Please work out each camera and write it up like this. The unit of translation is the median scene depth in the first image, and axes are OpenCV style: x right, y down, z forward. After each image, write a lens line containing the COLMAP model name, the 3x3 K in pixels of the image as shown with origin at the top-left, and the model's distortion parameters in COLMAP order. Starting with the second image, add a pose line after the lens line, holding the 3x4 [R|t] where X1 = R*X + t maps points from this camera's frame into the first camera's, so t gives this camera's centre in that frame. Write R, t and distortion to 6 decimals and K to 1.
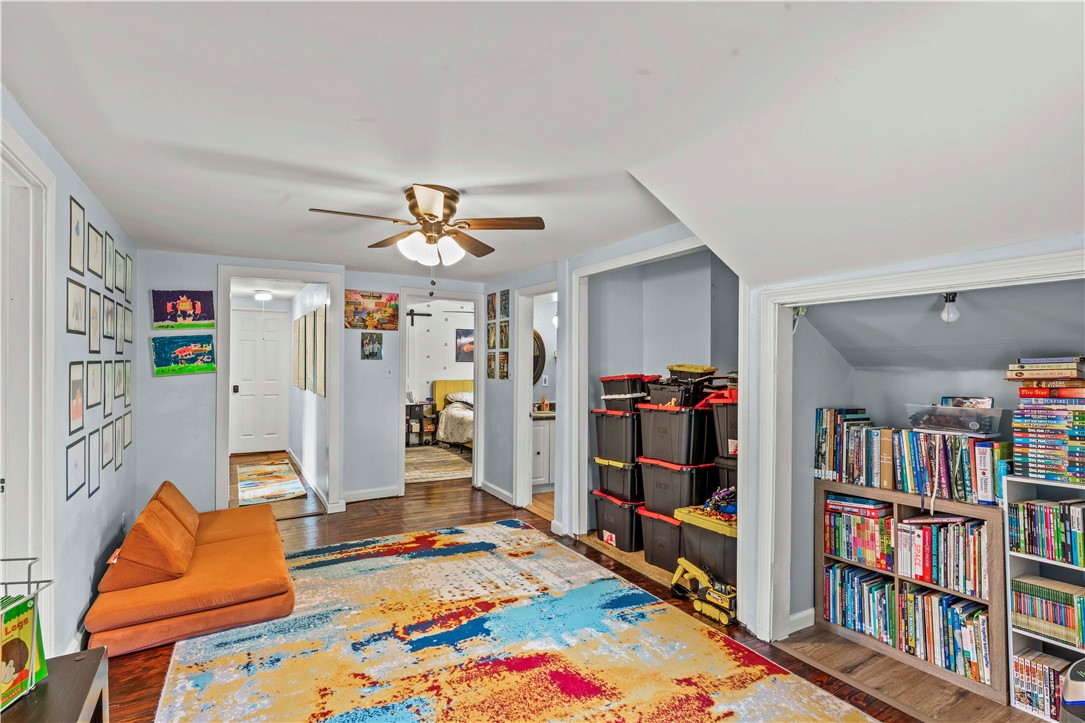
lens RADIAL K [[493.3, 0, 539.5], [0, 493.3, 360.8], [0, 0, 1]] dist [-0.004566, -0.000184]
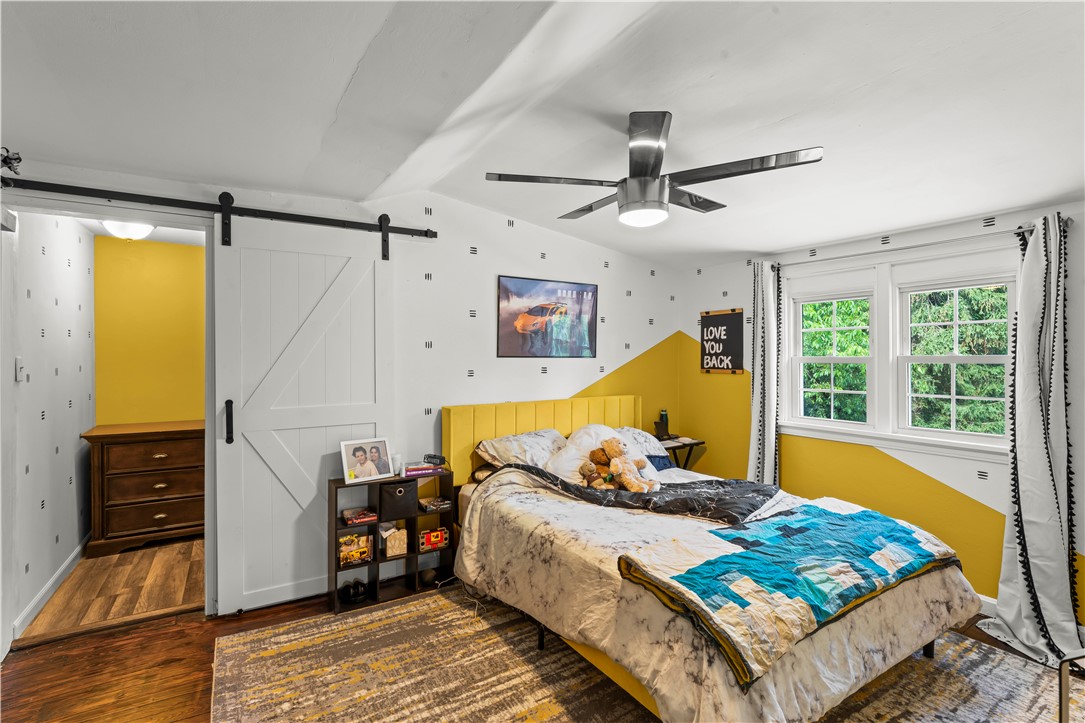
lens RADIAL K [[493.3, 0, 543.9], [0, 493.3, 362.6], [0, 0, 1]] dist [-0.004566, -0.000184]
pose [[0.999567, -0.004647, 0.029039, -0.150659], [0.004296, 0.999917, 0.012138, 0.001594], [-0.029093, -0.012008, 0.999505, 0.628220]]
